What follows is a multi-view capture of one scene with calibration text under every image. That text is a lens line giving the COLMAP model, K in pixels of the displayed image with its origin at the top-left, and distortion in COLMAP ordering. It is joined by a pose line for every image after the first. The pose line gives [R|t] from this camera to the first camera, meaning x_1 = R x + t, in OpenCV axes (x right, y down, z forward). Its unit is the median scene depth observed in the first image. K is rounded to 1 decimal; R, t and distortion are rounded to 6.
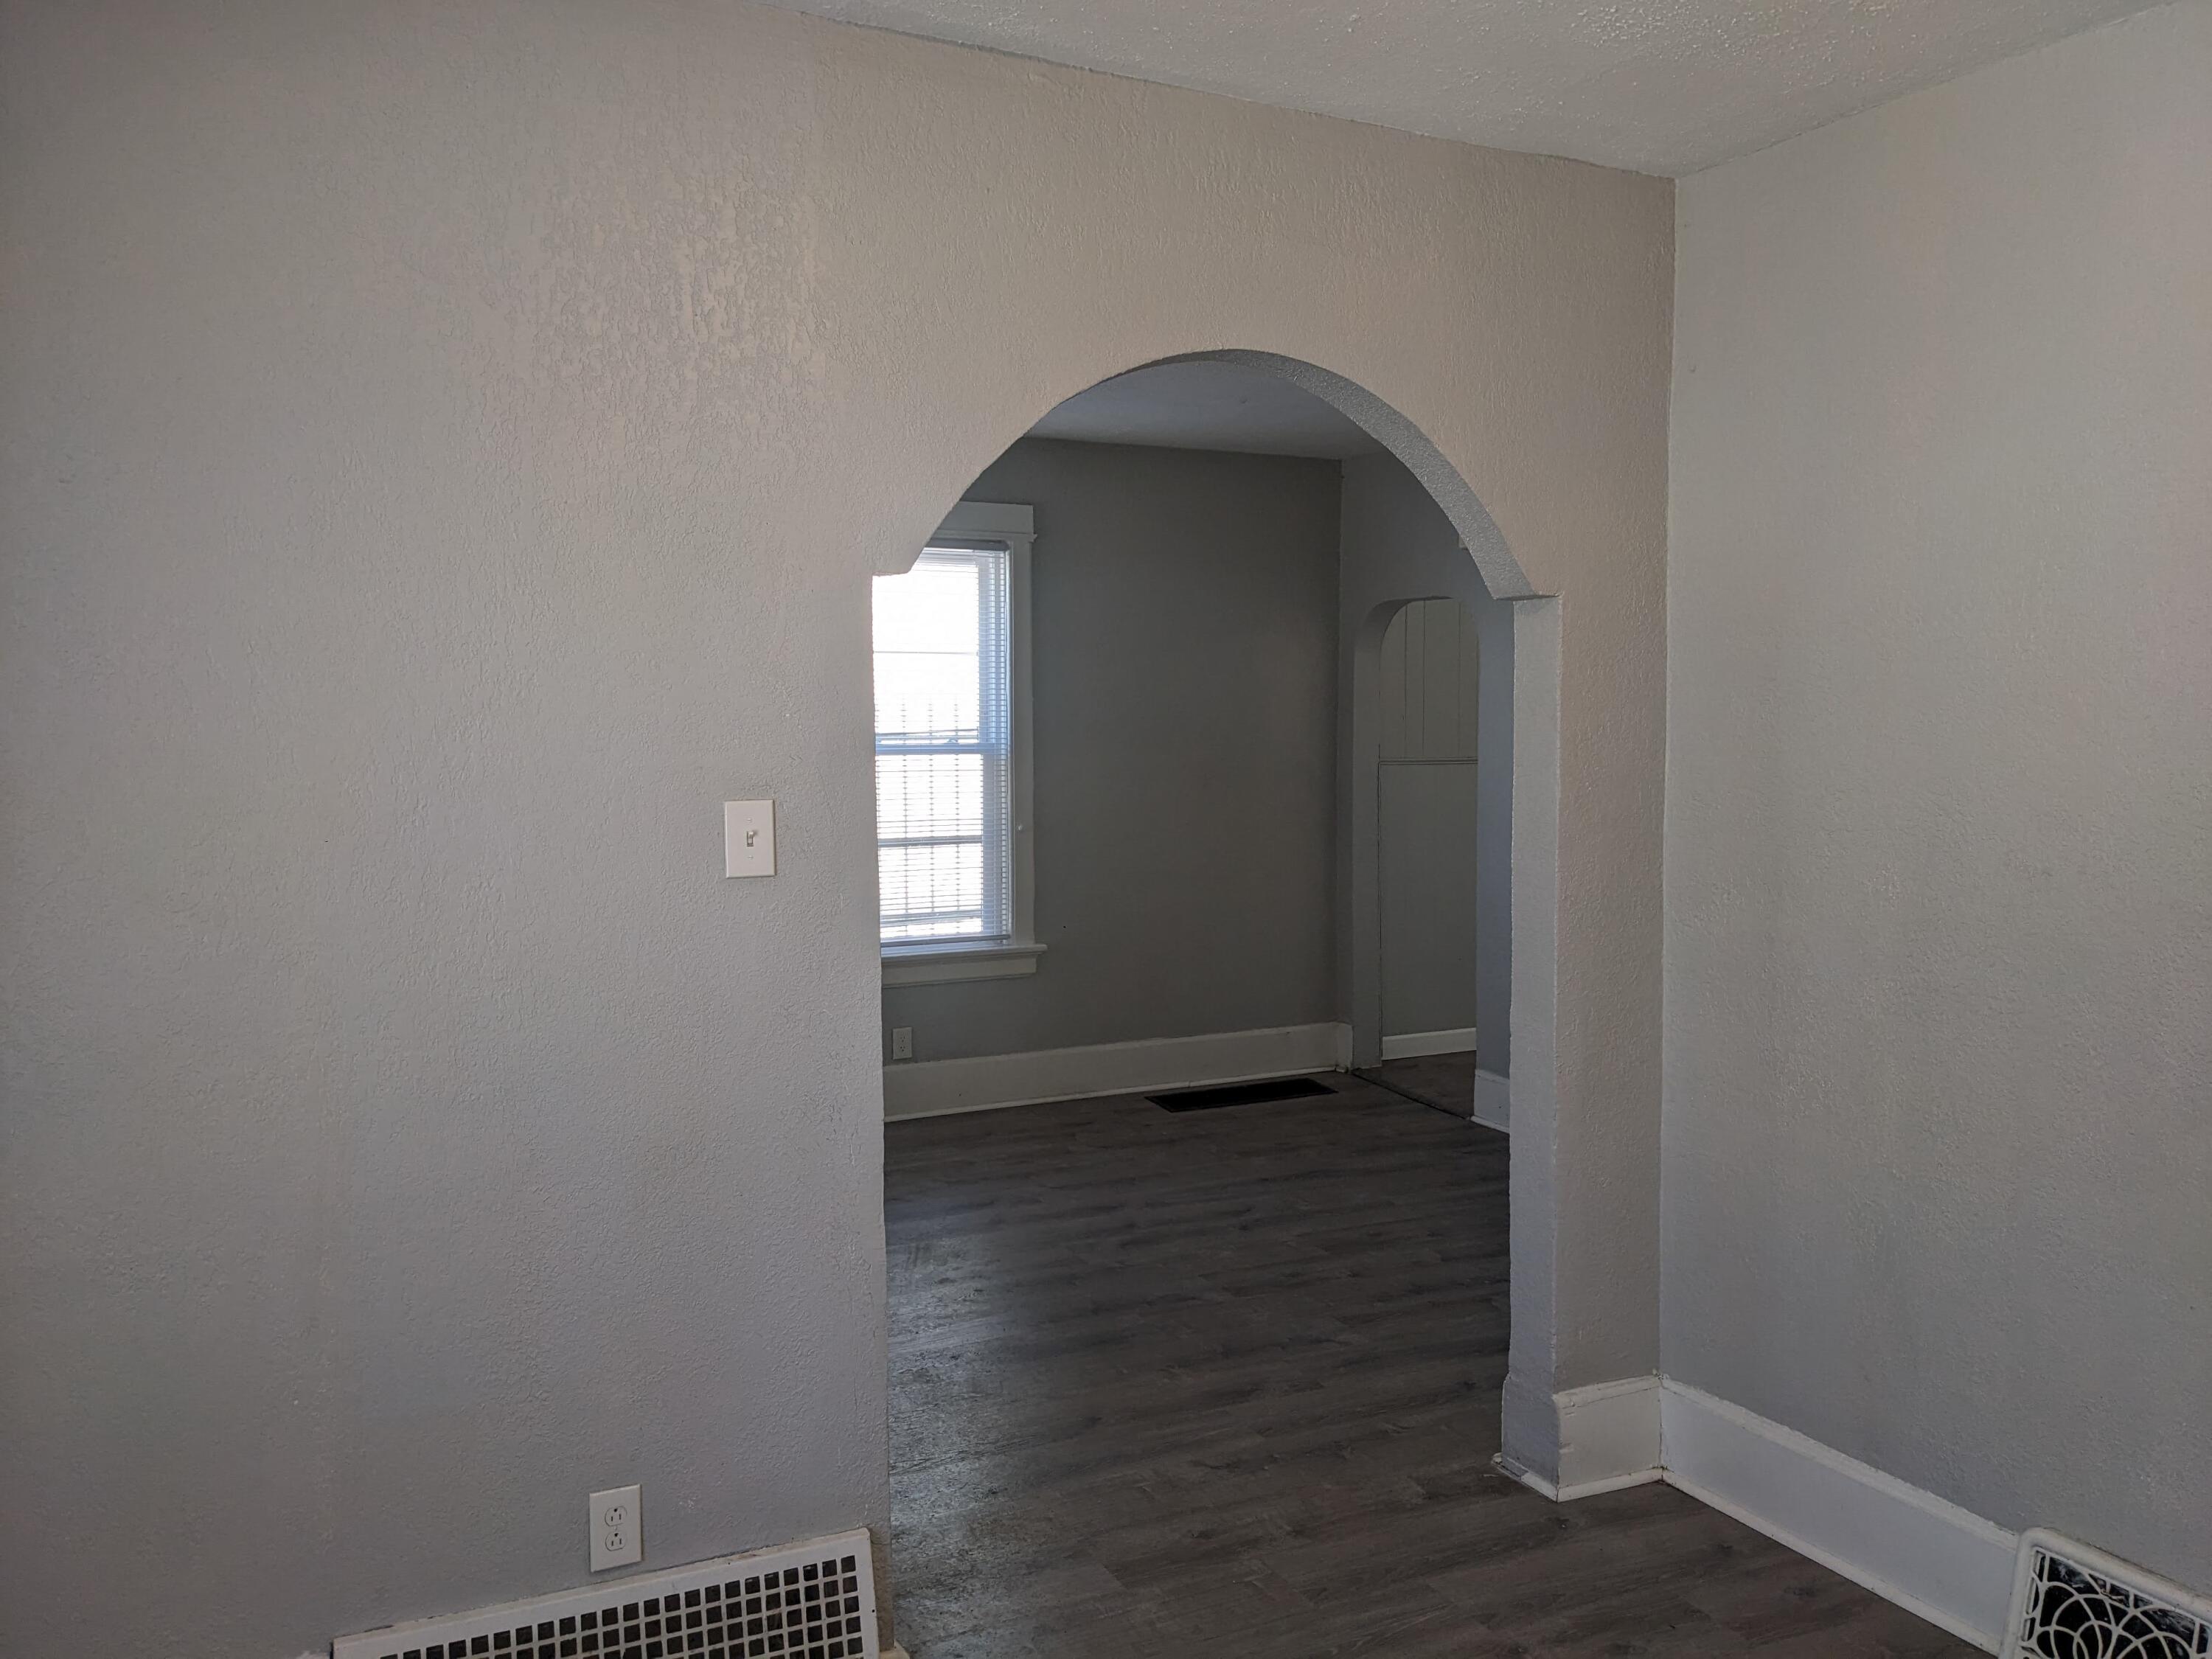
lens RADIAL K [[1730.7, 0, 1107.9], [0, 1730.7, 827.1], [0, 0, 1]] dist [0.008569, -0.005373]
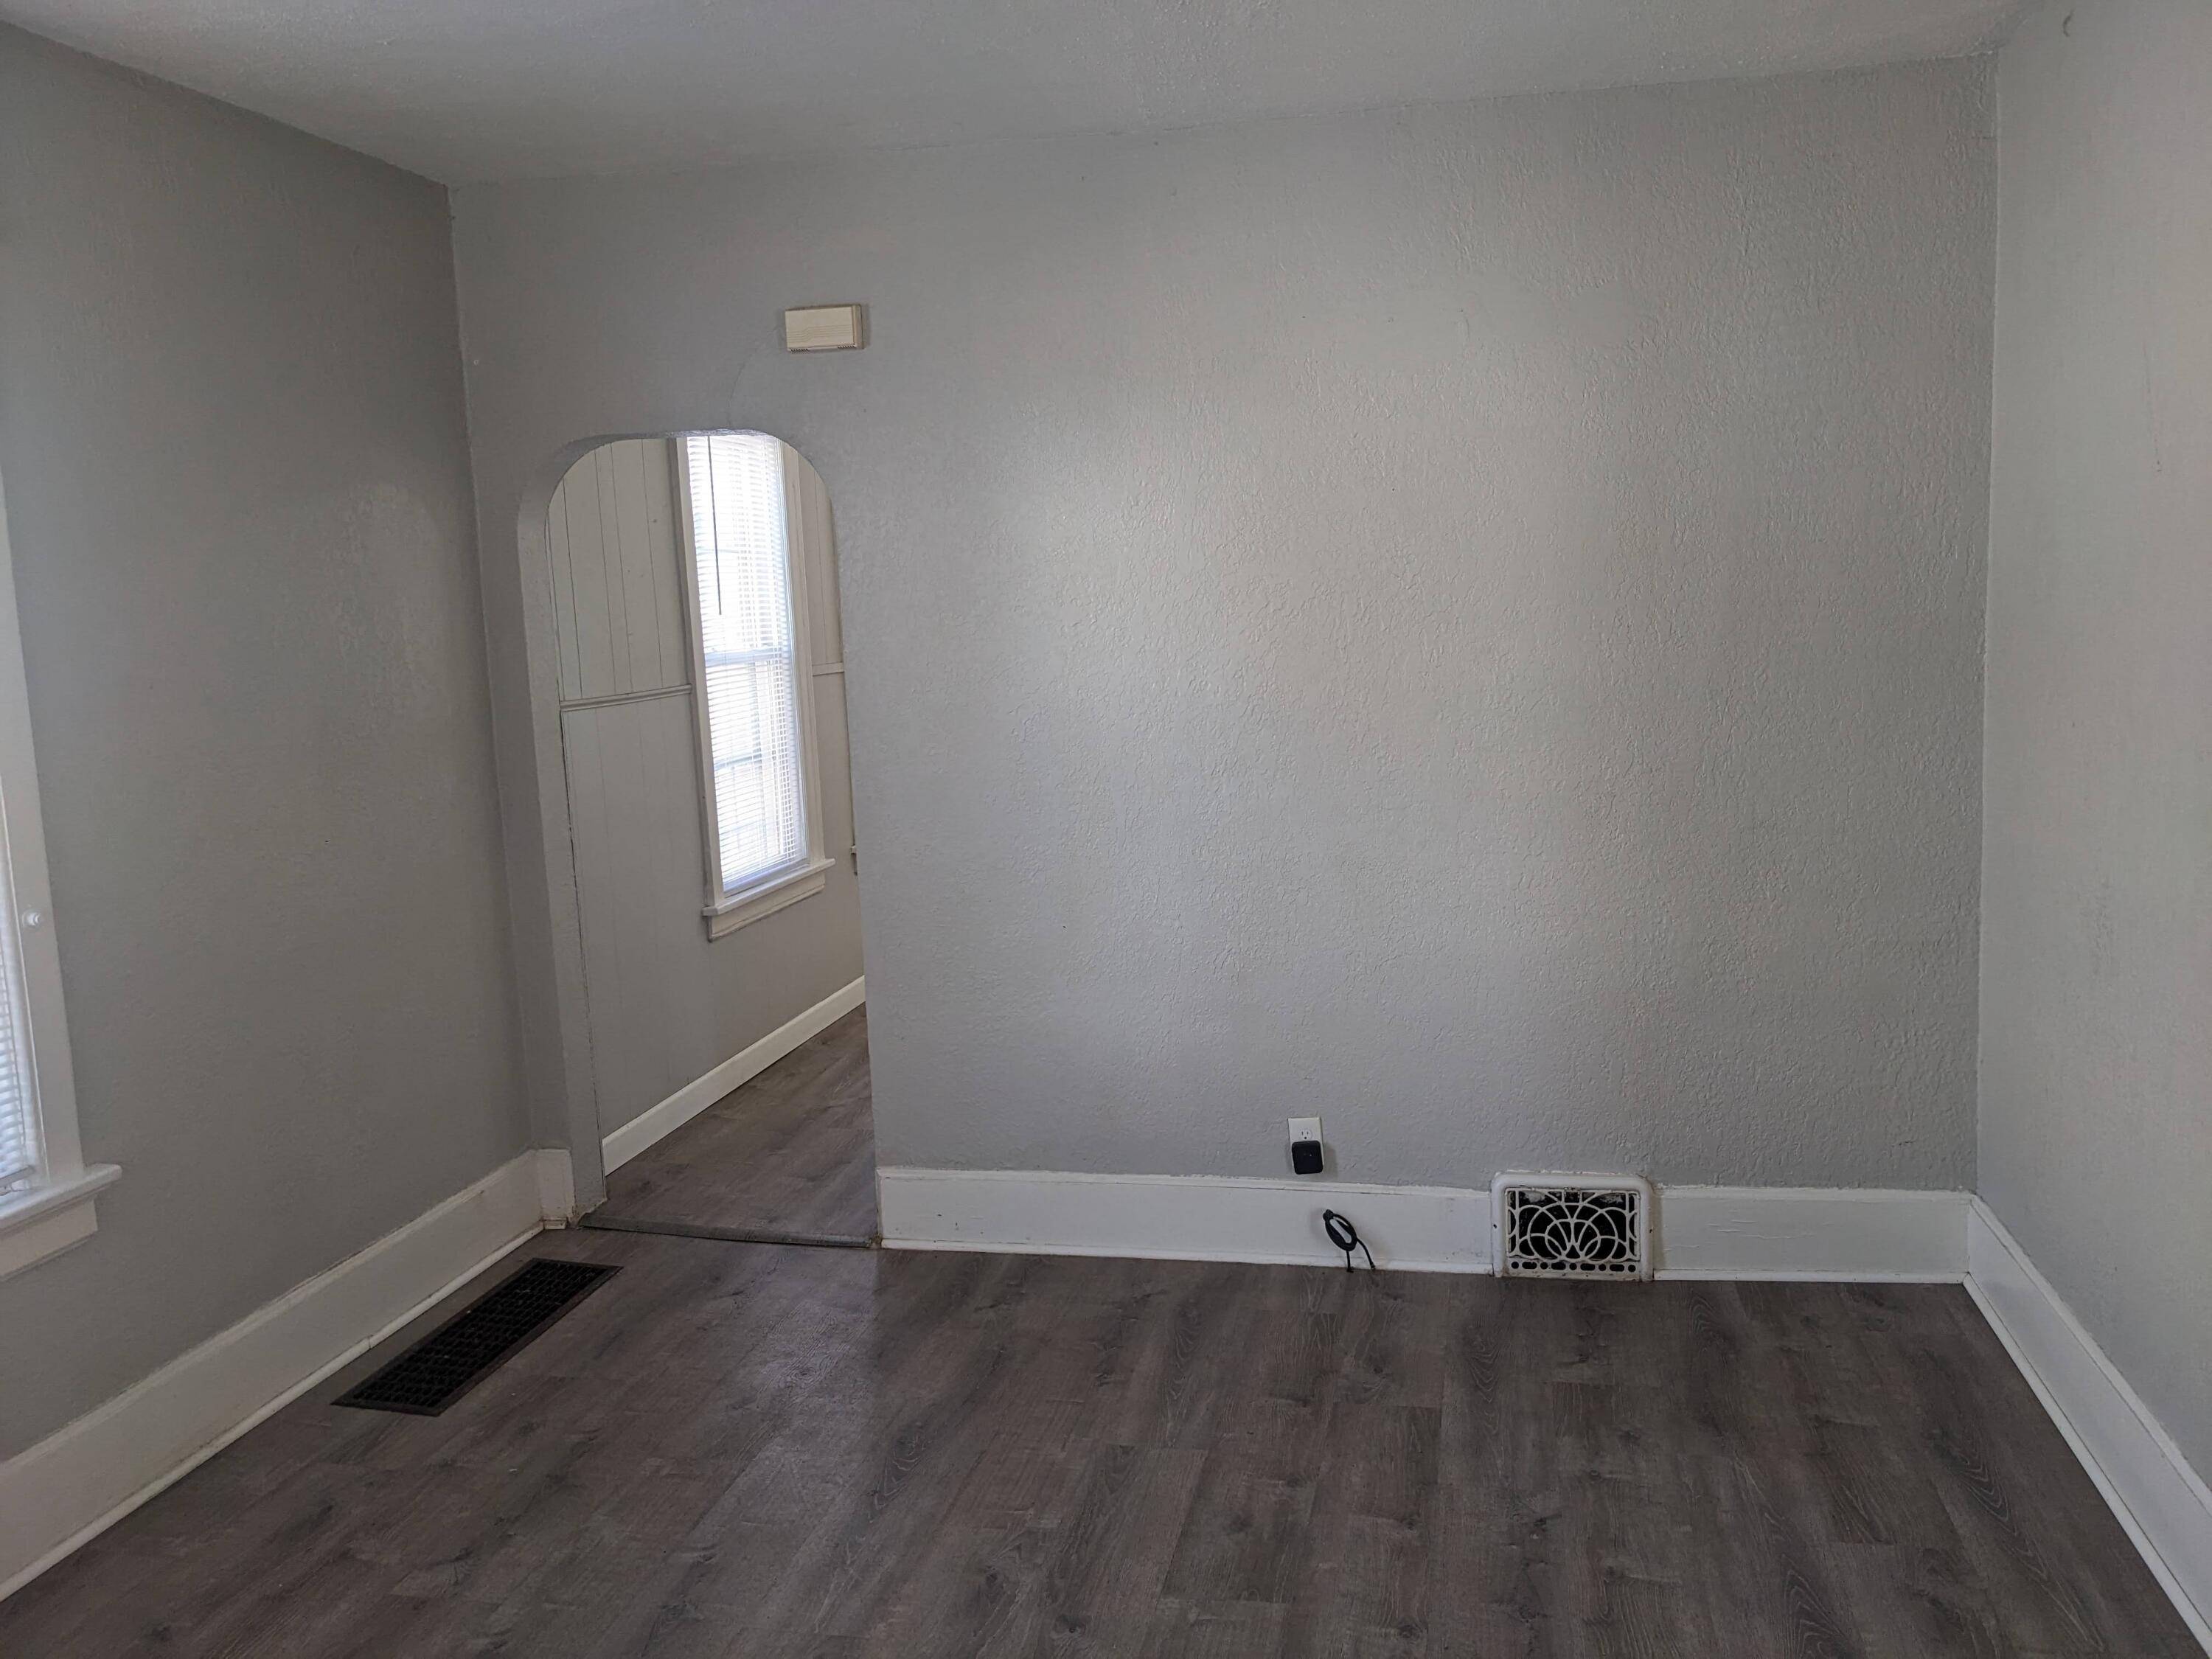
lens RADIAL K [[1730.7, 0, 1109.8], [0, 1730.7, 834.7], [0, 0, 1]] dist [0.008569, -0.005373]
pose [[0.606096, -0.130257, 0.784653, -0.274243], [0.092074, 0.991357, 0.093449, -0.043627], [-0.790044, 0.015607, 0.612851, 0.648732]]
